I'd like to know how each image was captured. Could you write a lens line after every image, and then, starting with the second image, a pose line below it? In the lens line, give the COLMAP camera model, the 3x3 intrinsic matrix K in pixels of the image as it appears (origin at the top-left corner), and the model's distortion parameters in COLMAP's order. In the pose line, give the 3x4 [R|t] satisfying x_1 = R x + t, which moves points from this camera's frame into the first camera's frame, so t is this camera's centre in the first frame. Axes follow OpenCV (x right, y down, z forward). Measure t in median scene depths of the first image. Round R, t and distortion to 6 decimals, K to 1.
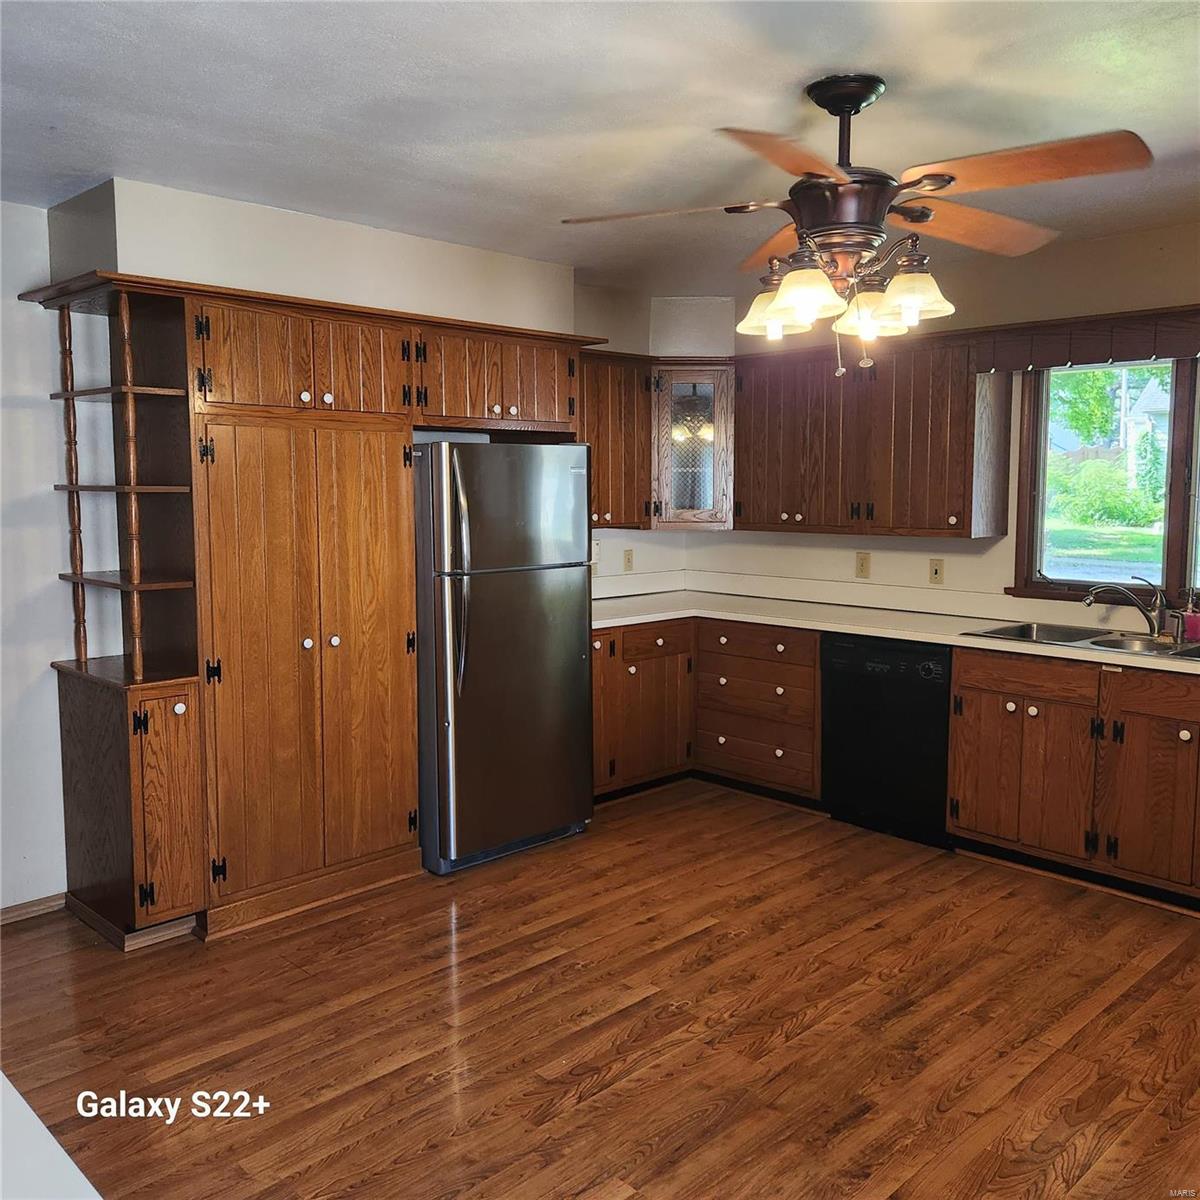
lens RADIAL K [[1075.2, 0, 596.7], [0, 1075.2, 594.6], [0, 0, 1]] dist [0.072440, -0.073743]
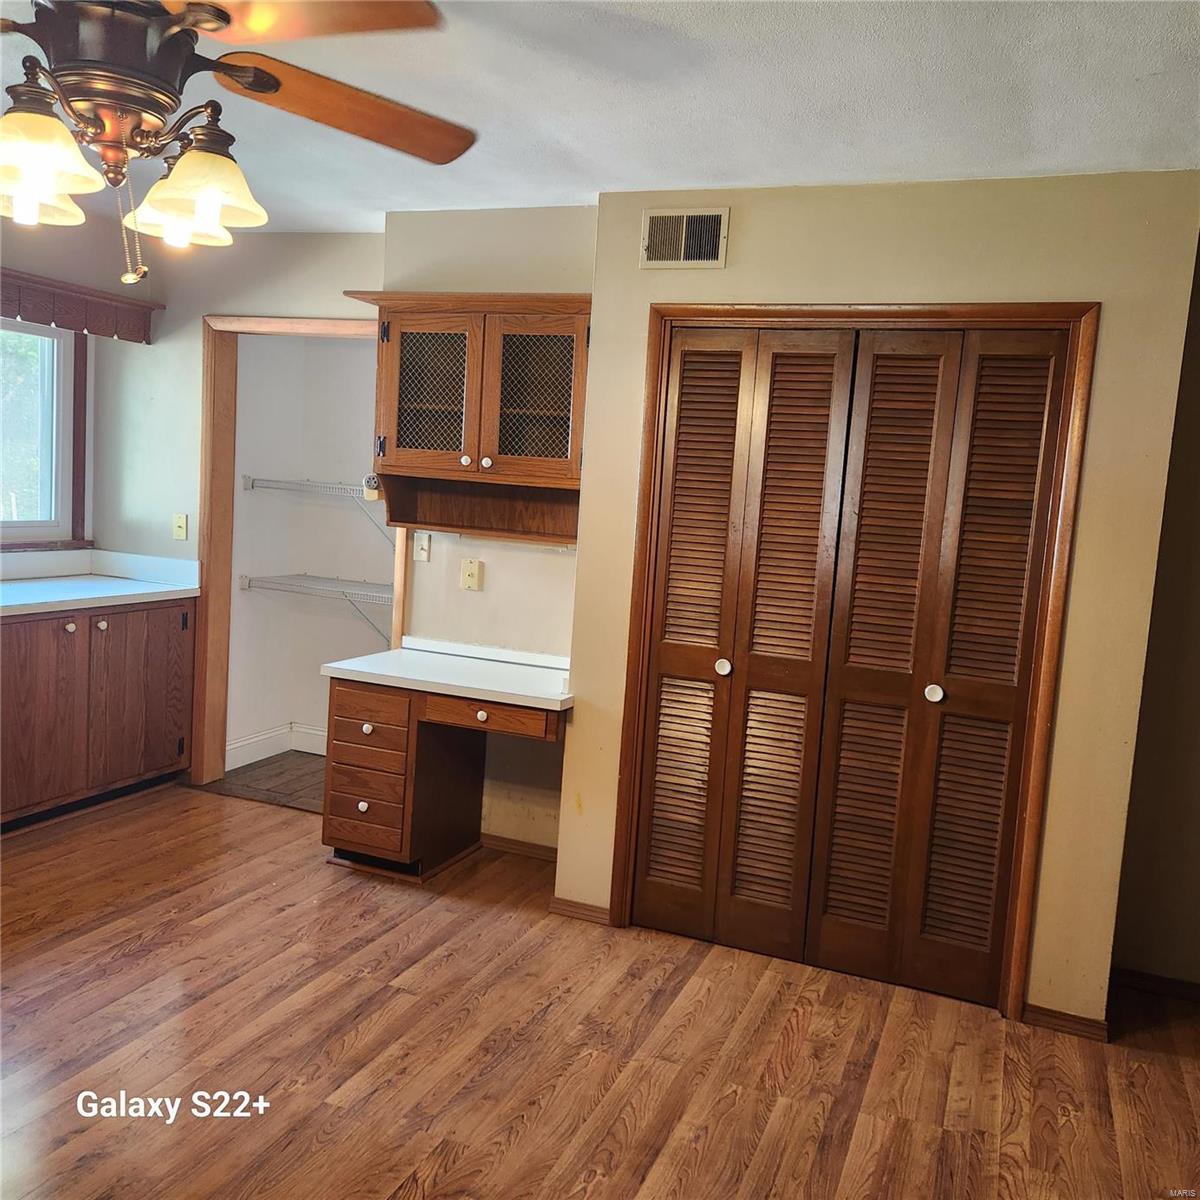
lens RADIAL K [[1075.2, 0, 610.0], [0, 1075.2, 600.1], [0, 0, 1]] dist [0.072440, -0.073743]
pose [[-0.905785, -0.016089, -0.423431, 0.186220], [-0.111058, 0.973361, 0.200586, -0.145488], [0.408924, 0.228713, -0.883443, 1.477598]]
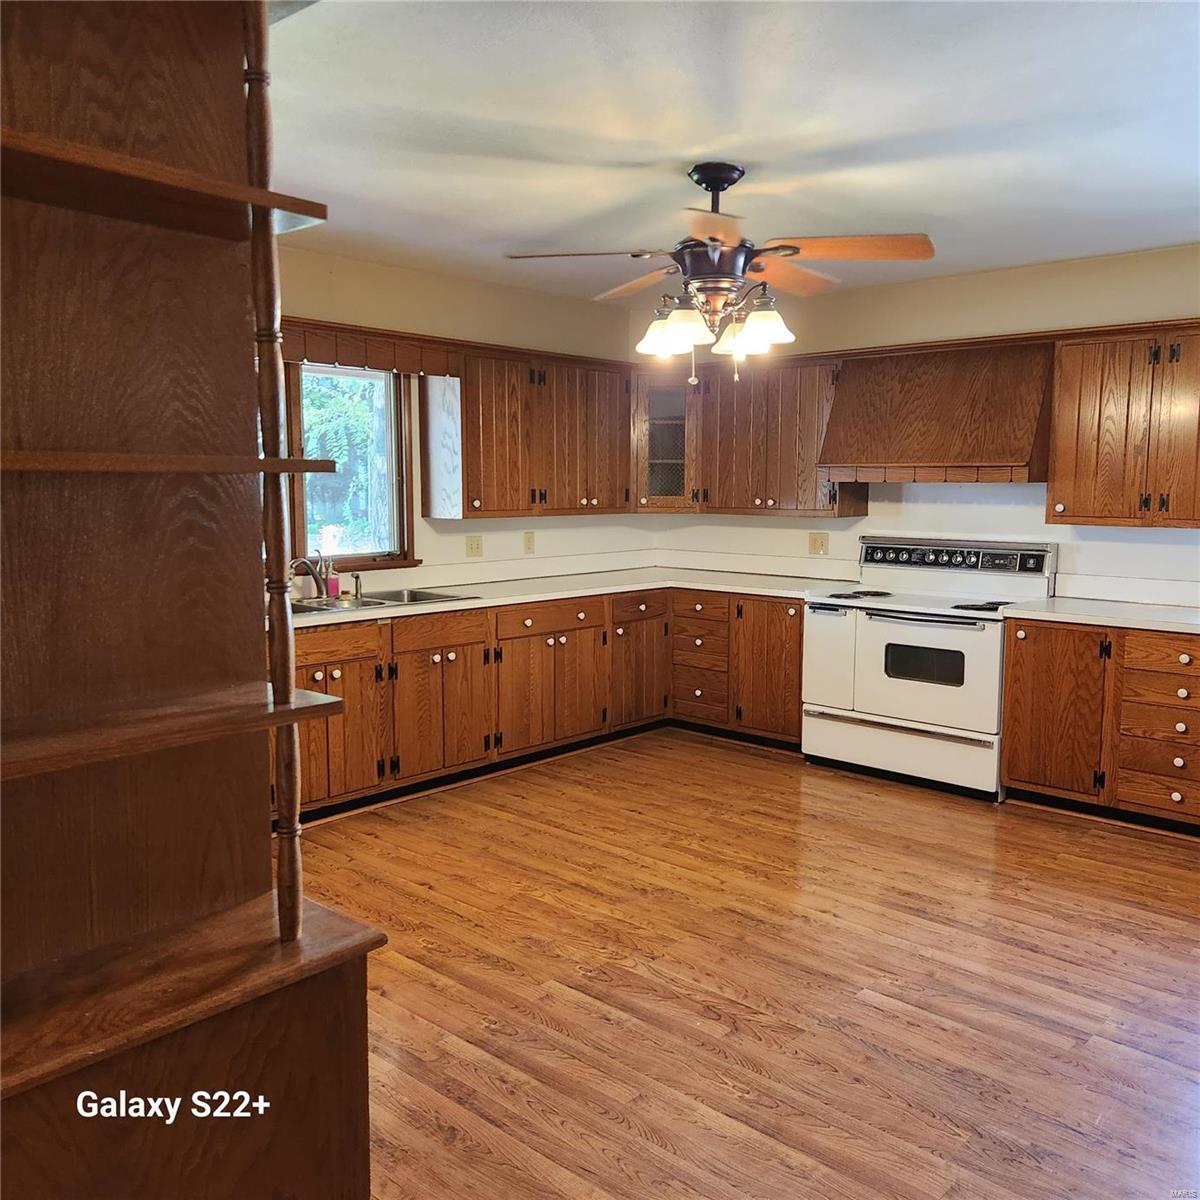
lens RADIAL K [[1075.2, 0, 605.1], [0, 1075.2, 602.0], [0, 0, 1]] dist [0.072440, -0.073743]
pose [[-0.063034, -0.120090, 0.990760, -0.927613], [0.104288, 0.986507, 0.126210, -0.103501], [-0.992548, 0.111280, -0.049660, 1.003995]]
